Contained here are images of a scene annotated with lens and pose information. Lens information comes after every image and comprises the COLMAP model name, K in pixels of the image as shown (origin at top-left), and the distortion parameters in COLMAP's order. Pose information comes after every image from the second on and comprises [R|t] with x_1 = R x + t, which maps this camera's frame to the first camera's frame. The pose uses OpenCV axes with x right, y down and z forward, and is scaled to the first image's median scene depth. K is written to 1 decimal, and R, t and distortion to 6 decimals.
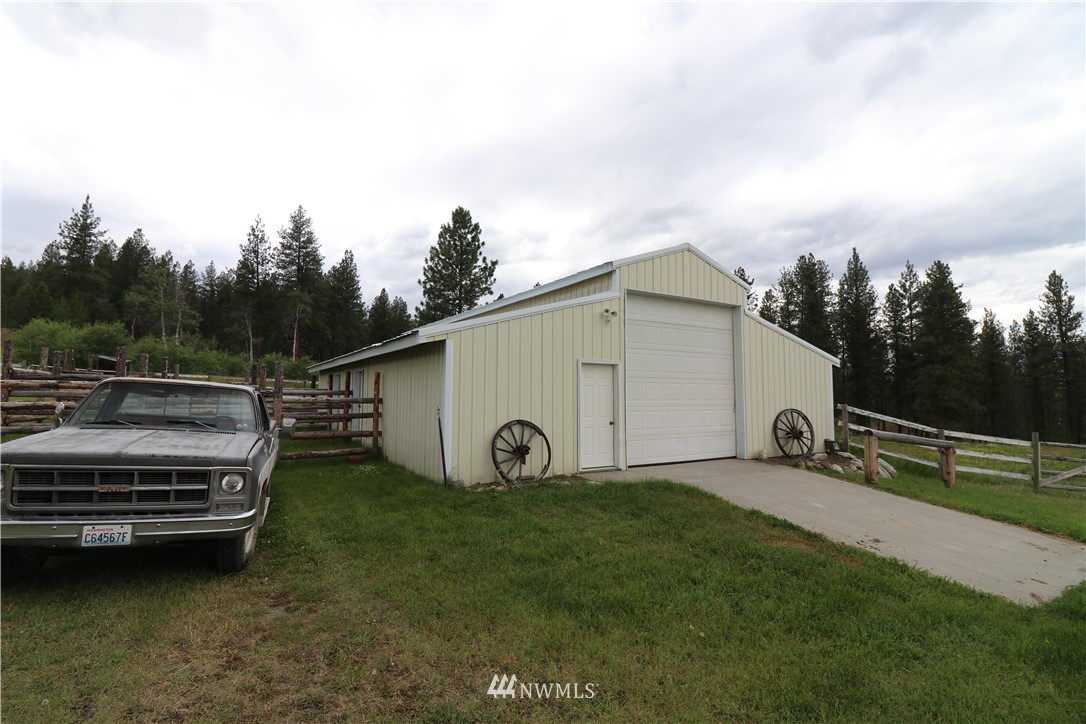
lens RADIAL K [[508.1, 0, 543.0], [0, 508.1, 362.0], [0, 0, 1]] dist [-0.001191, -0.000267]
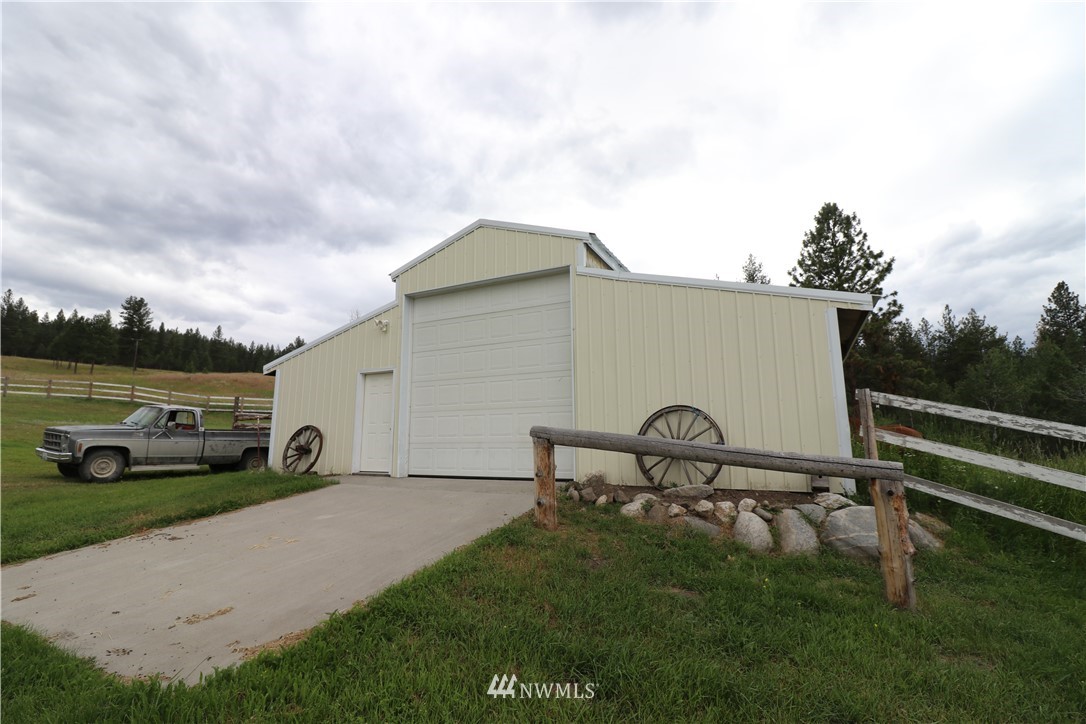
lens RADIAL K [[508.1, 0, 543.0], [0, 508.1, 362.0], [0, 0, 1]] dist [-0.001191, -0.000267]
pose [[0.513815, -0.144861, -0.845582, 0.929170], [0.065837, 0.989392, -0.129492, 0.111364], [0.855371, 0.010865, 0.517902, 0.586732]]
